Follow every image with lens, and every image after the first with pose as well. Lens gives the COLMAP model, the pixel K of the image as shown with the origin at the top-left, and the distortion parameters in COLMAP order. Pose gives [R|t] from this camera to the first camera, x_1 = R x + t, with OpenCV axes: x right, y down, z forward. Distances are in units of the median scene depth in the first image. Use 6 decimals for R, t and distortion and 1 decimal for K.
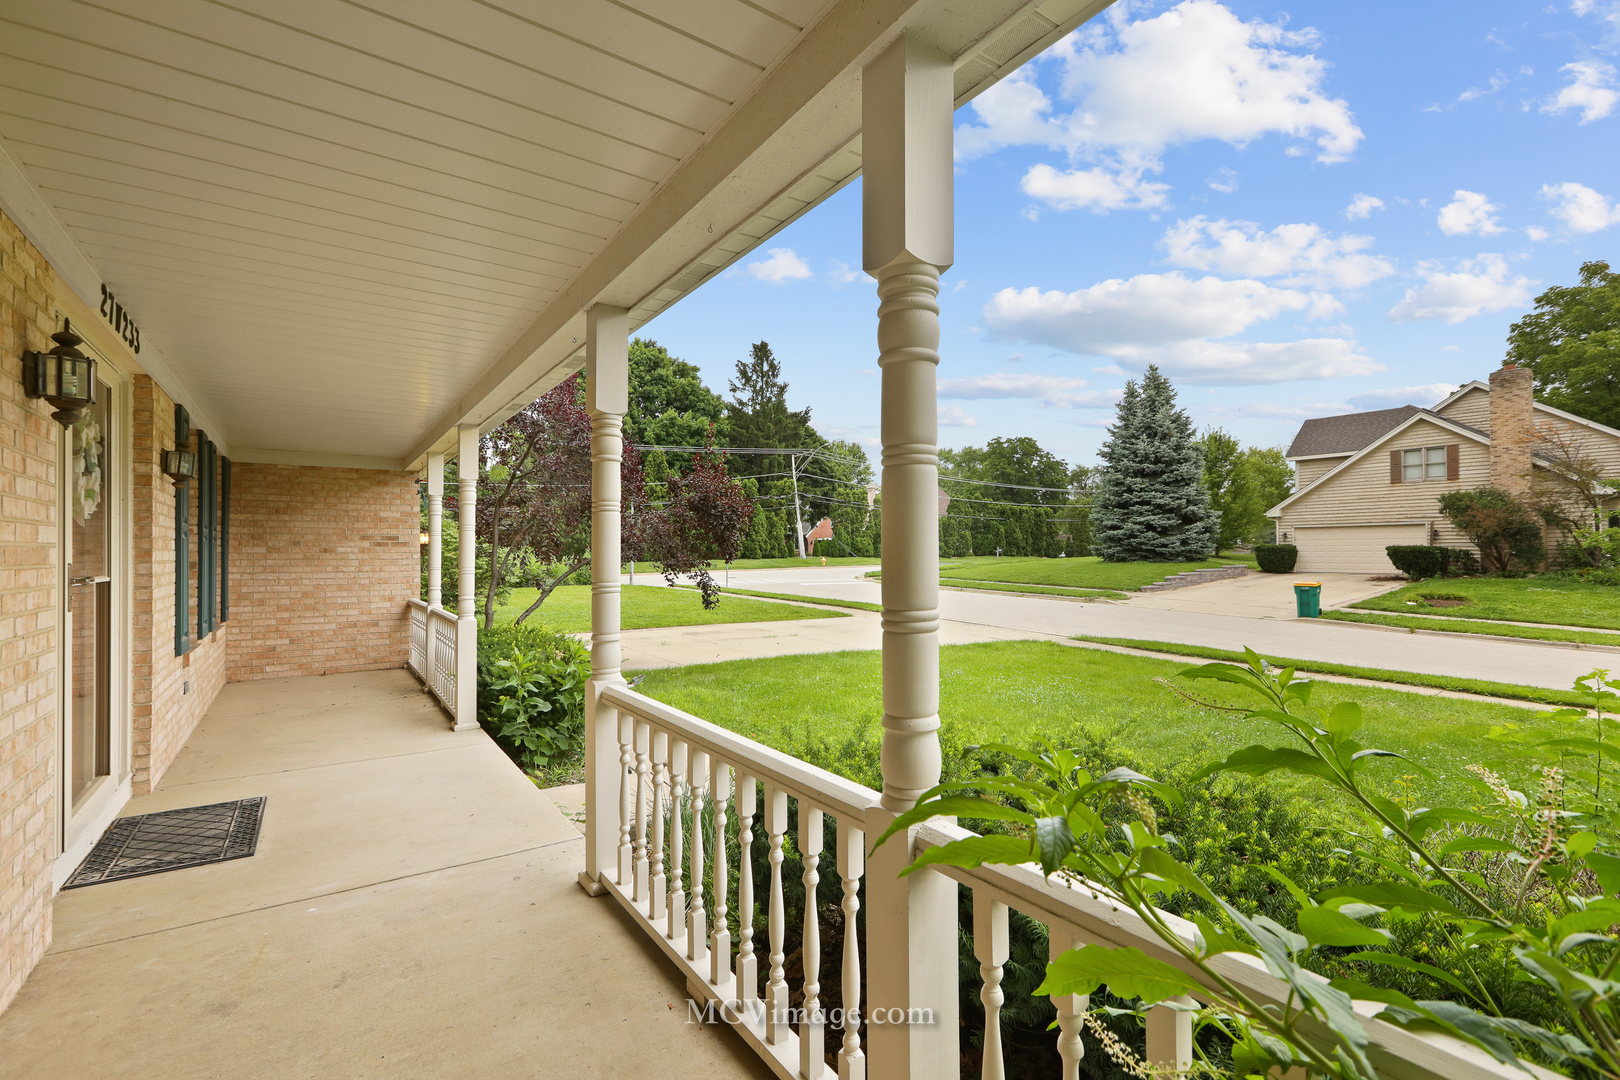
lens RADIAL K [[737.4, 0, 808.8], [0, 737.4, 546.9], [0, 0, 1]] dist [0.000901, -0.000235]
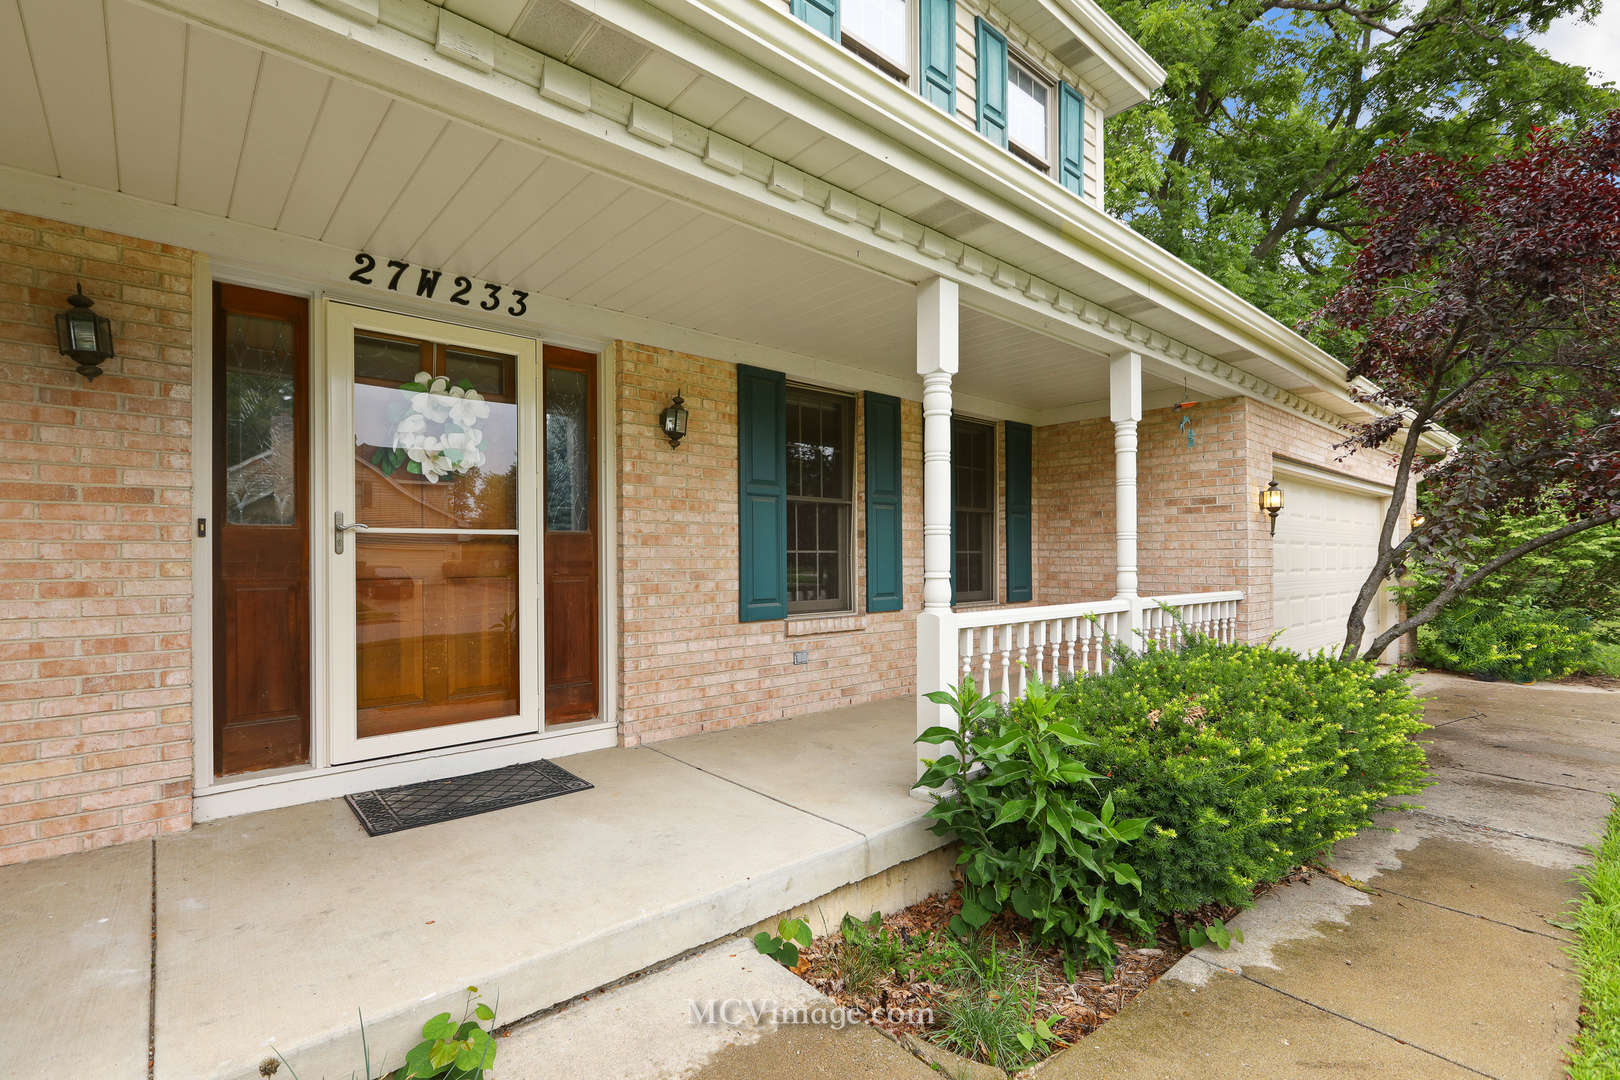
lens RADIAL K [[737.4, 0, 806.9], [0, 737.4, 545.8], [0, 0, 1]] dist [0.000901, -0.000235]
pose [[0.116218, -0.011802, -0.993154, 0.077122], [0.009886, 0.999894, -0.010726, 0.036394], [0.993175, -0.008572, 0.116322, 0.593664]]
